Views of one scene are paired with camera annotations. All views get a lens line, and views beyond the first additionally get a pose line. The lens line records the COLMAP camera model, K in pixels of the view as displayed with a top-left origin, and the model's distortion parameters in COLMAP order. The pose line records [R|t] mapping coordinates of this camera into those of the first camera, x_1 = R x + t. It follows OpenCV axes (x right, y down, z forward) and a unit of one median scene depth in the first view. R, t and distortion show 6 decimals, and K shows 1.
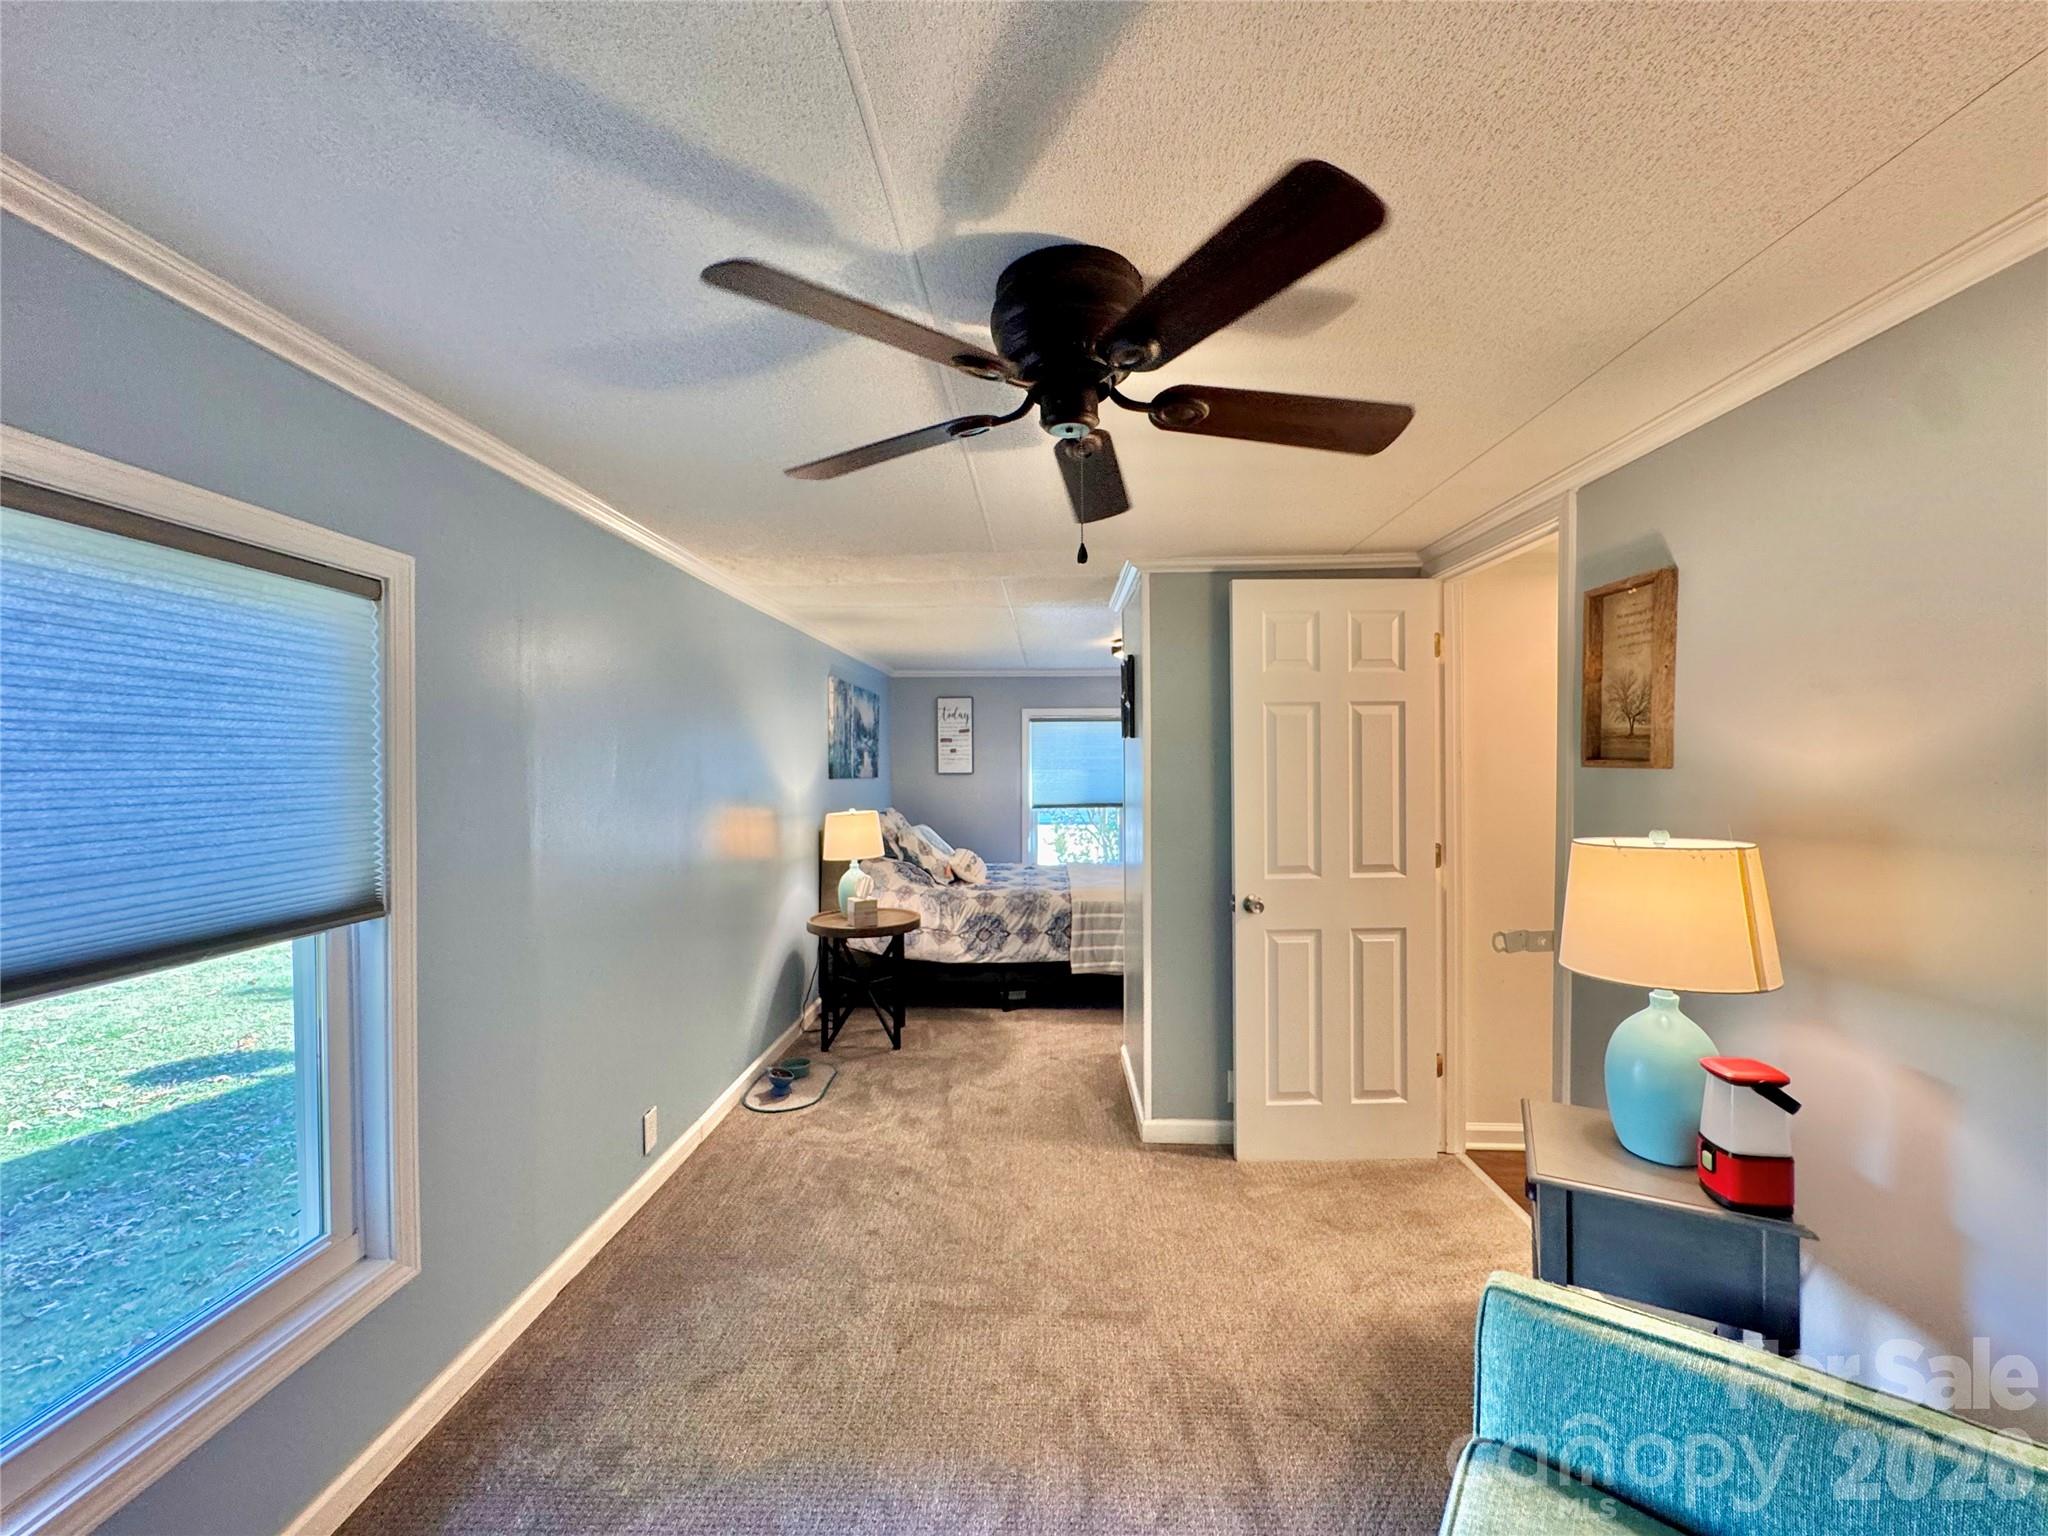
lens RADIAL K [[814.8, 0, 1028.1], [0, 814.8, 768.3], [0, 0, 1]] dist [-0.003769, 0.000403]
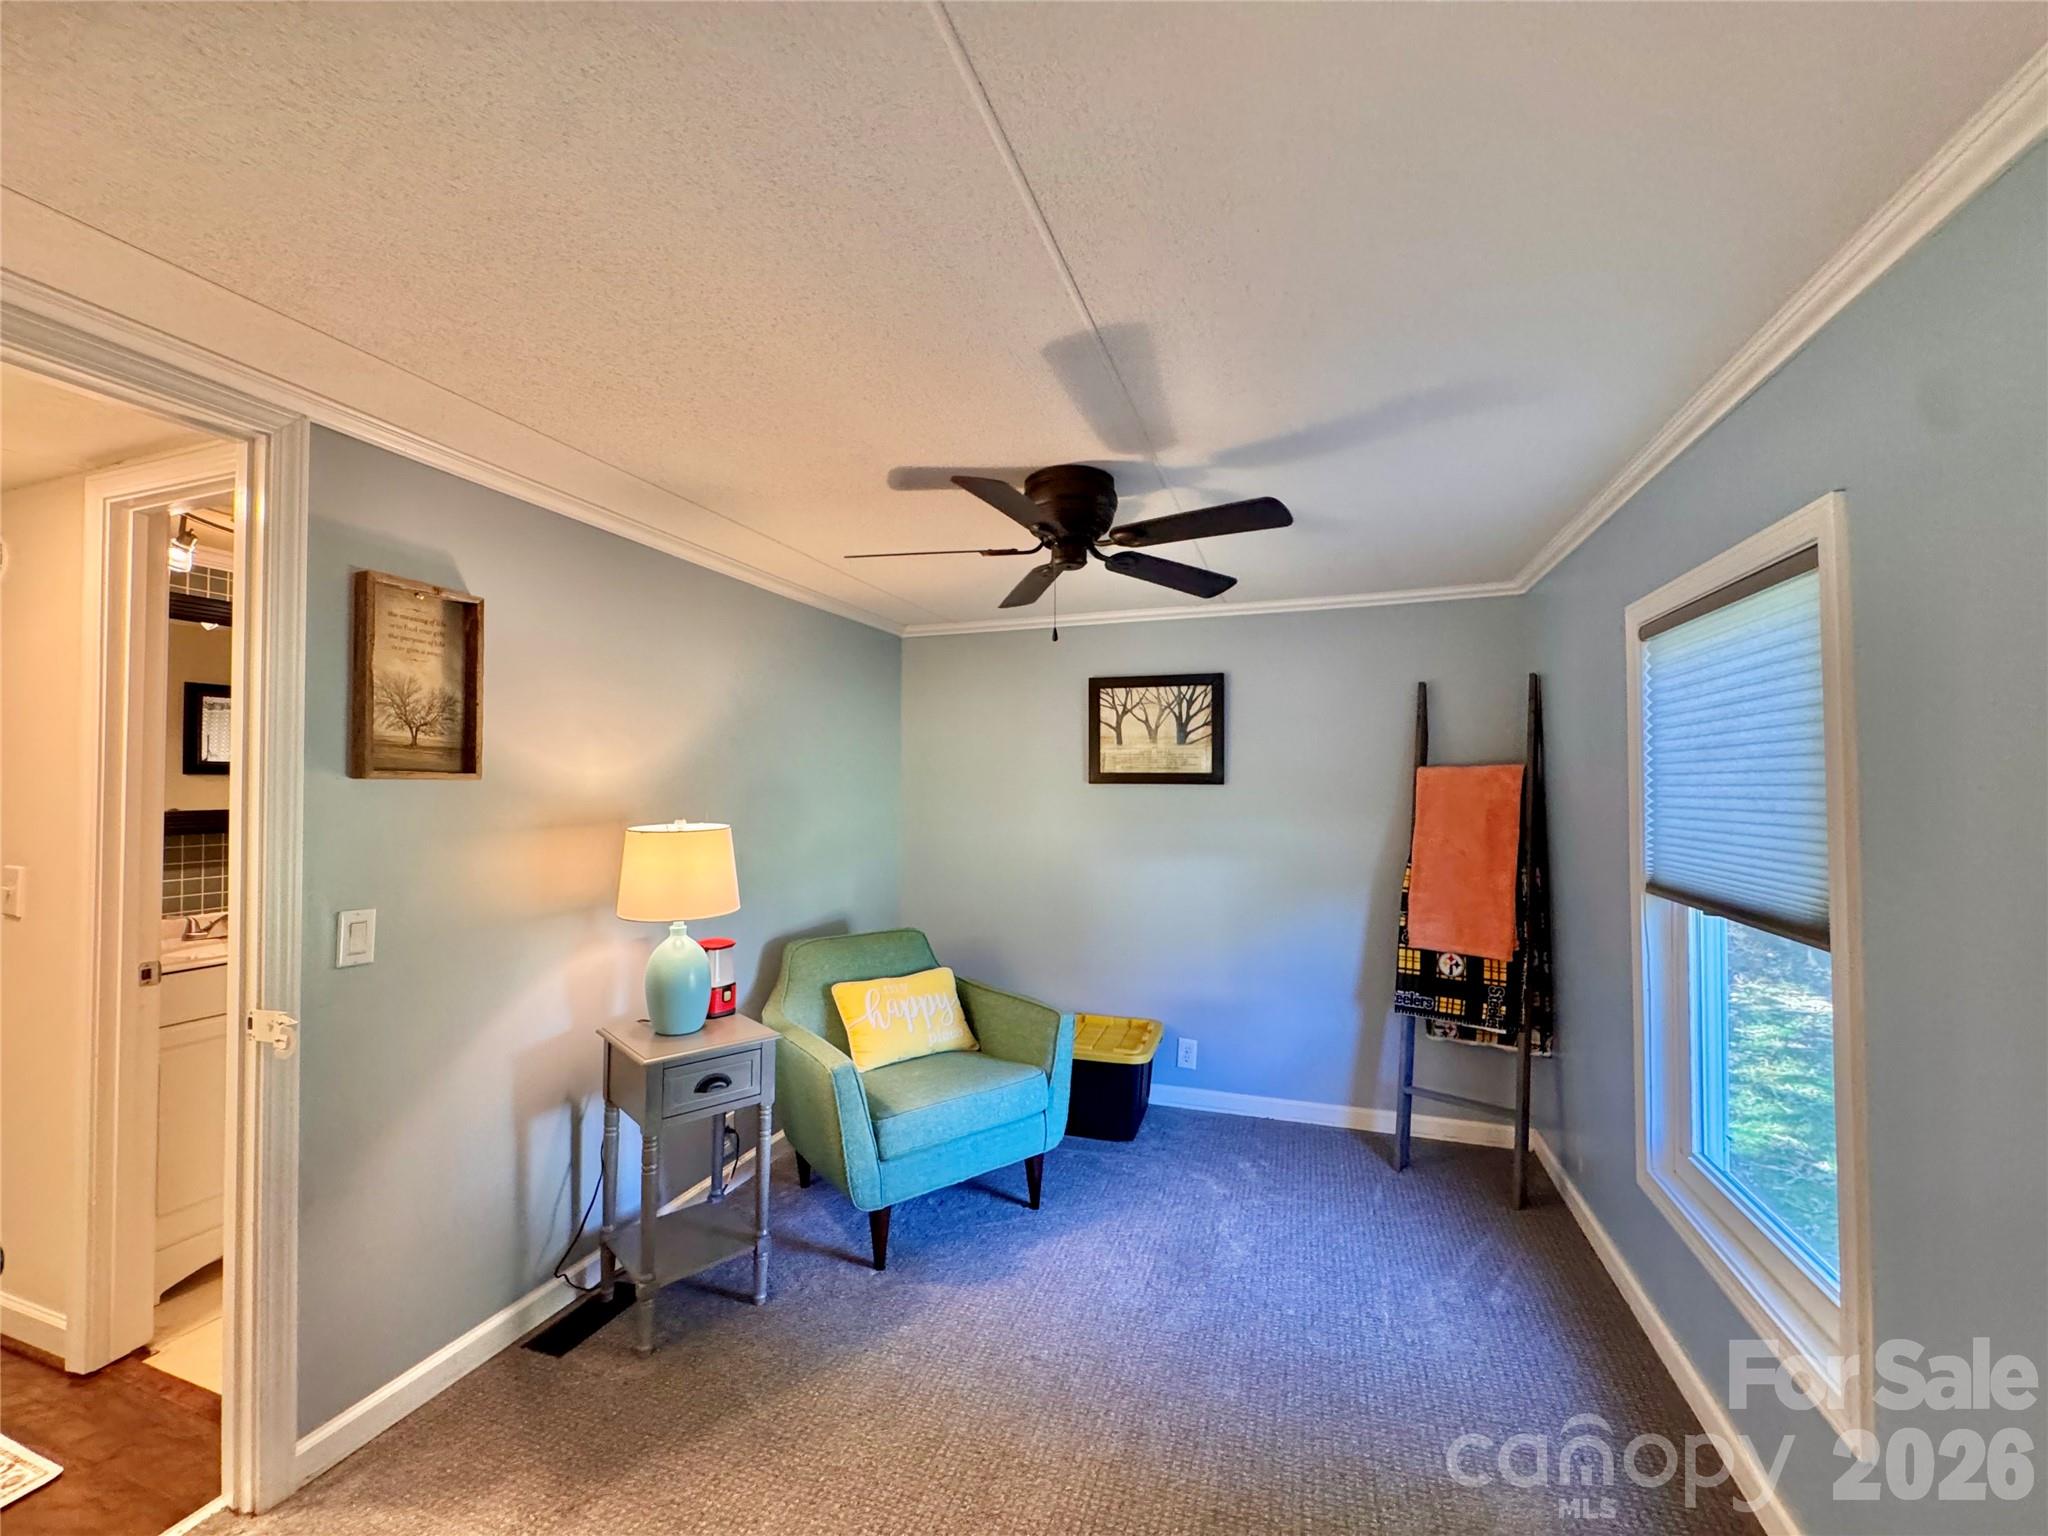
lens RADIAL K [[814.8, 0, 1020.9], [0, 814.8, 765.3], [0, 0, 1]] dist [-0.003769, 0.000403]
pose [[-0.954099, 0.010430, 0.299310, -0.094643], [0.005845, 0.999852, -0.016209, 0.000937], [-0.299435, -0.013715, -0.954018, 0.712761]]
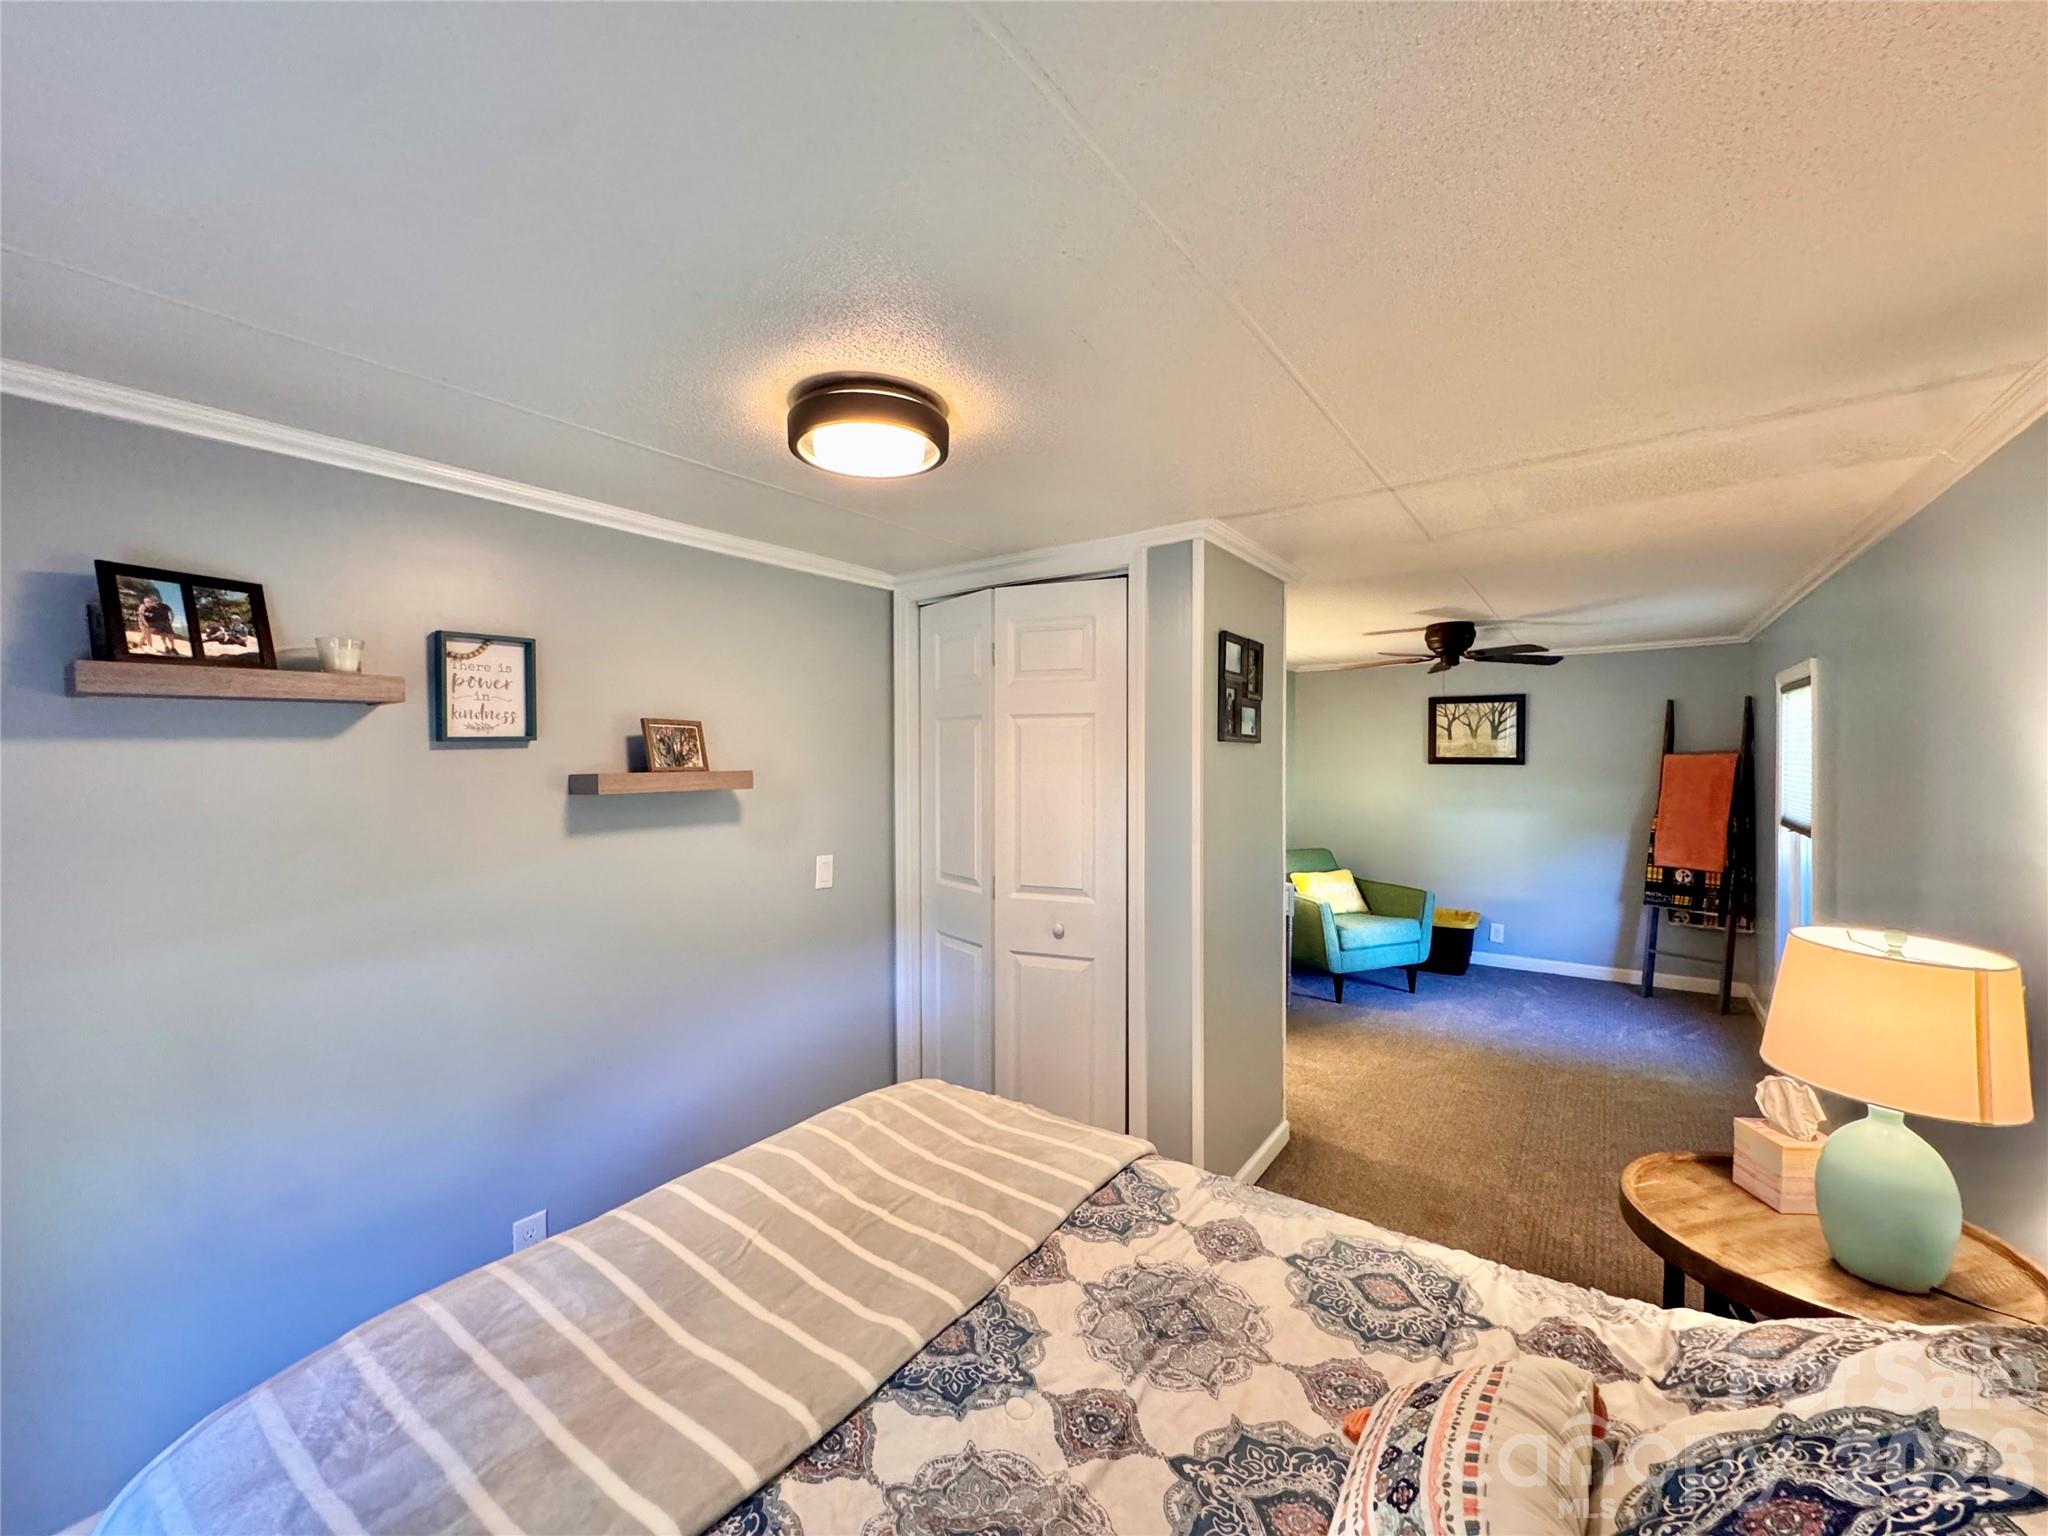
lens RADIAL K [[814.8, 0, 1025.0], [0, 814.8, 769.9], [0, 0, 1]] dist [-0.003769, 0.000403]
pose [[-0.831961, -0.000014, 0.554834, -0.100323], [0.015041, 0.999632, 0.022578, -0.023191], [-0.554630, 0.027130, -0.831655, 1.345248]]
